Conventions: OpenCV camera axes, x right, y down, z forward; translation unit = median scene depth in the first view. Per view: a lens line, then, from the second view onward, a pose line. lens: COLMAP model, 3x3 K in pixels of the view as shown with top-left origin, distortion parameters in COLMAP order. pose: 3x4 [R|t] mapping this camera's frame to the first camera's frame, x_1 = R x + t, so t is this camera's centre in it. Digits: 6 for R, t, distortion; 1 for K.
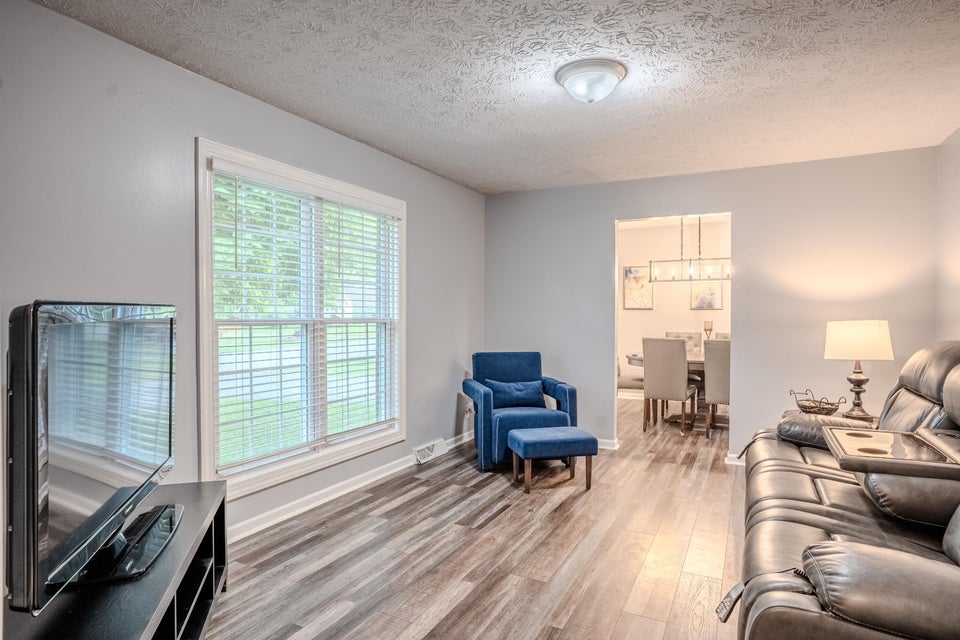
lens RADIAL K [[527.6, 0, 479.9], [0, 527.6, 318.7], [0, 0, 1]] dist [-0.059350, 0.041129]
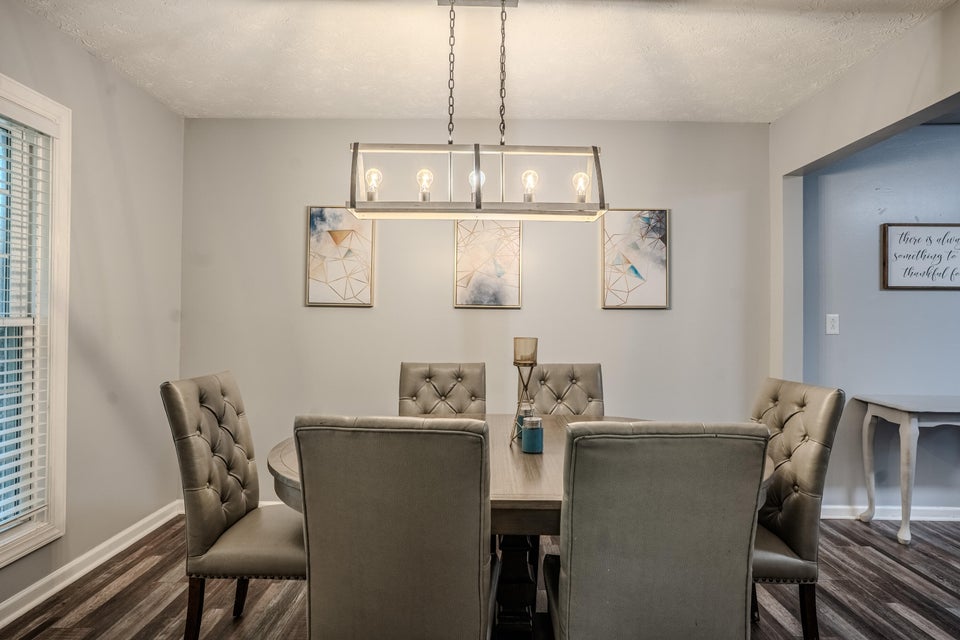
lens RADIAL K [[527.6, 0, 479.9], [0, 527.6, 318.7], [0, 0, 1]] dist [-0.059350, 0.041129]
pose [[0.884099, 0.010139, 0.467189, 0.329672], [-0.001431, 0.999819, -0.018990, -0.000103], [-0.467297, 0.016121, 0.883953, 0.923953]]
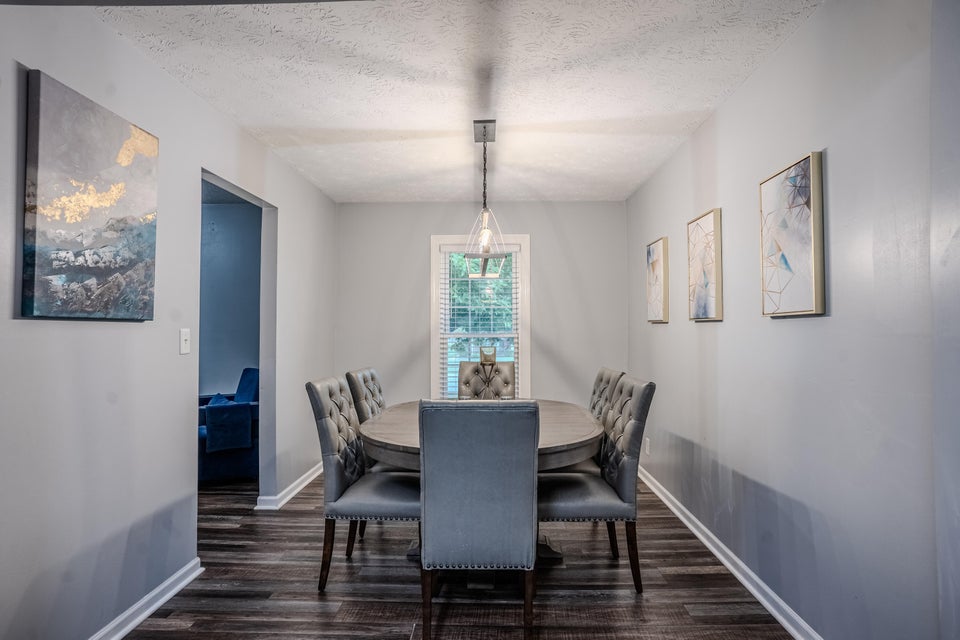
lens RADIAL K [[527.6, 0, 479.9], [0, 527.6, 318.7], [0, 0, 1]] dist [-0.059350, 0.041129]
pose [[0.432323, -0.017171, -0.901555, 1.129961], [-0.017788, 0.999462, -0.027566, -0.007444], [0.901543, 0.027954, 0.431785, 0.996474]]
